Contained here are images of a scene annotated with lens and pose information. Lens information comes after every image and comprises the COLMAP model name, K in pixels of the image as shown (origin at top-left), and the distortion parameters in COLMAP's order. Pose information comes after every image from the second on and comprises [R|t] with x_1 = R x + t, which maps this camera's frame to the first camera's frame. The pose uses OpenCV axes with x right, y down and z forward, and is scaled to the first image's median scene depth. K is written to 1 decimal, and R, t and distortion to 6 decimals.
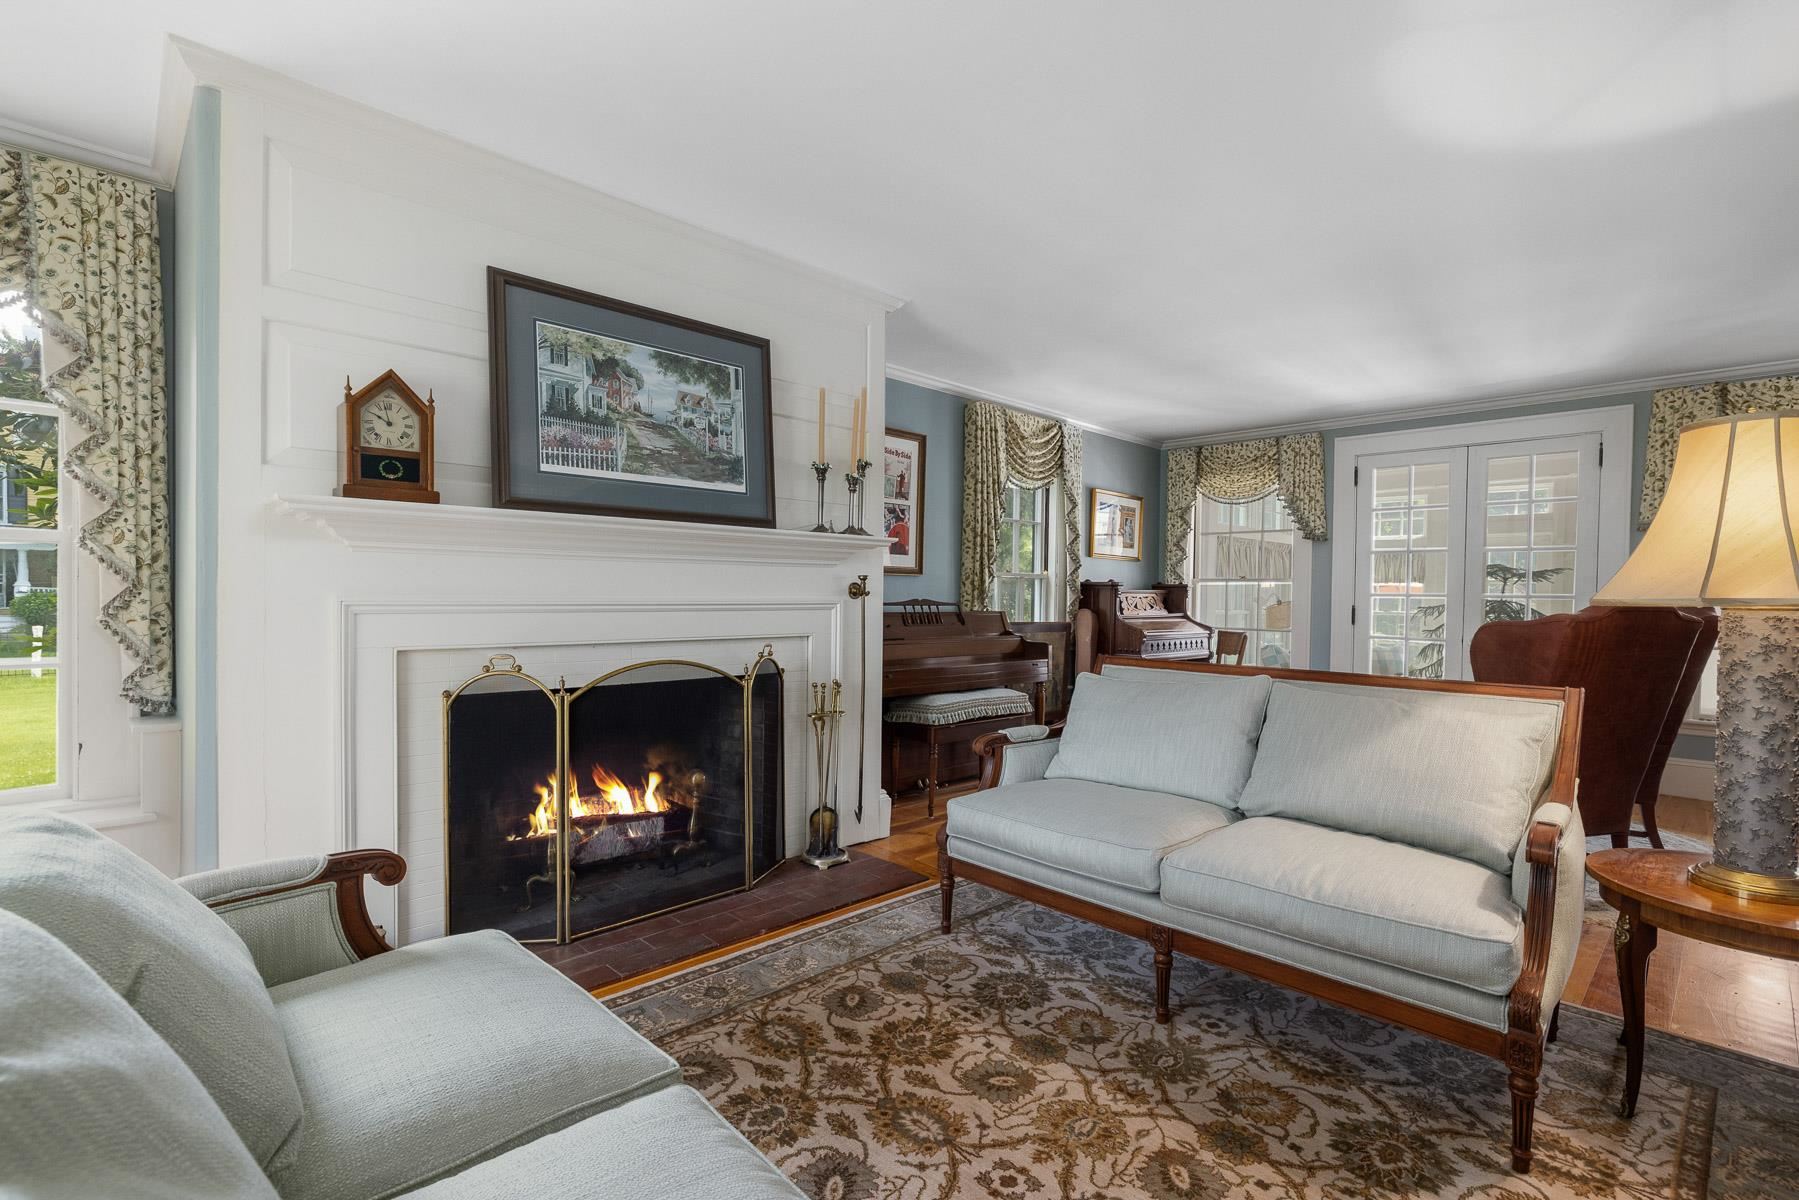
lens RADIAL K [[811.1, 0, 898.9], [0, 811.1, 614.7], [0, 0, 1]] dist [0.002901, 0.000165]
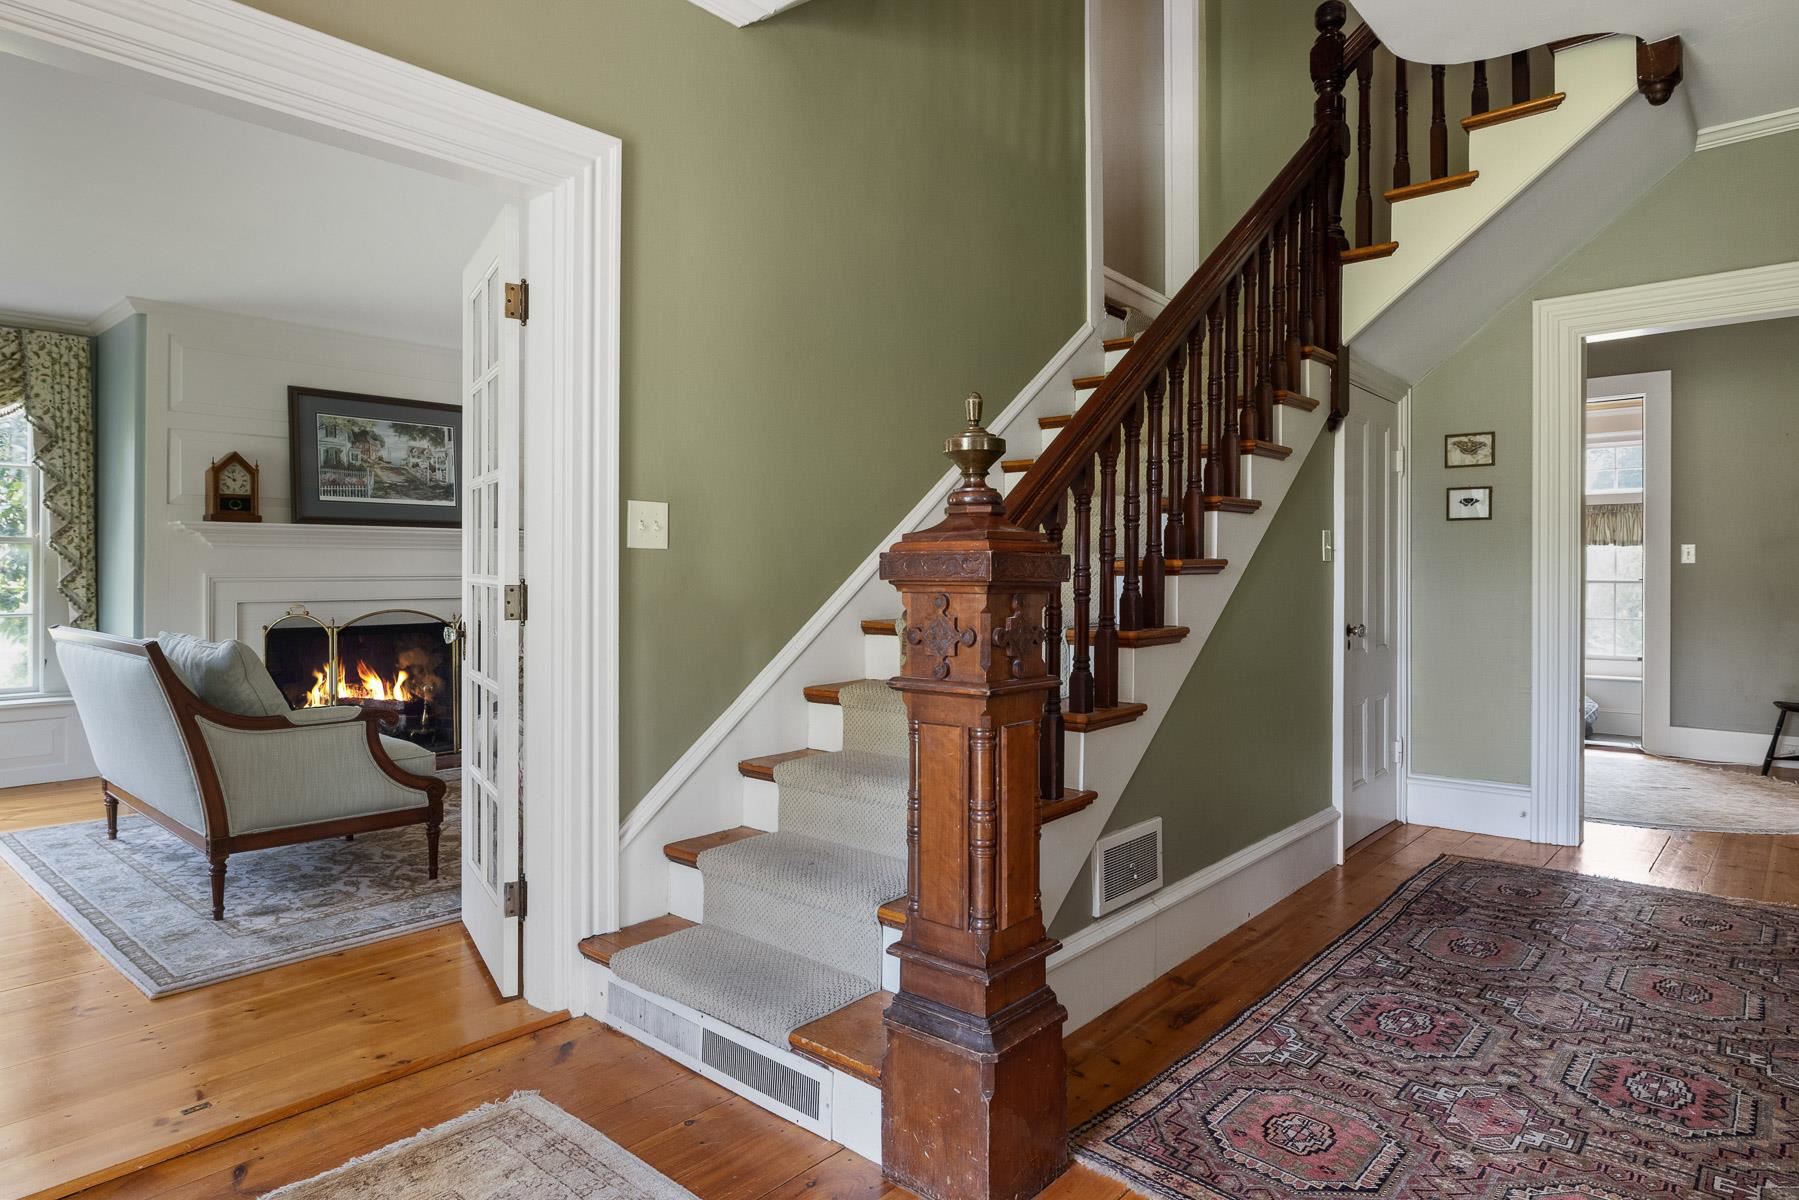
lens RADIAL K [[1042.9, 0, 899.4], [0, 1042.9, 583.9], [0, 0, 1]] dist [-0.002107, -0.000231]
pose [[0.997052, -0.009398, 0.076155, 0.642421], [0.010075, 0.999913, -0.008511, 0.034563], [-0.076068, 0.009253, 0.997060, -1.356430]]
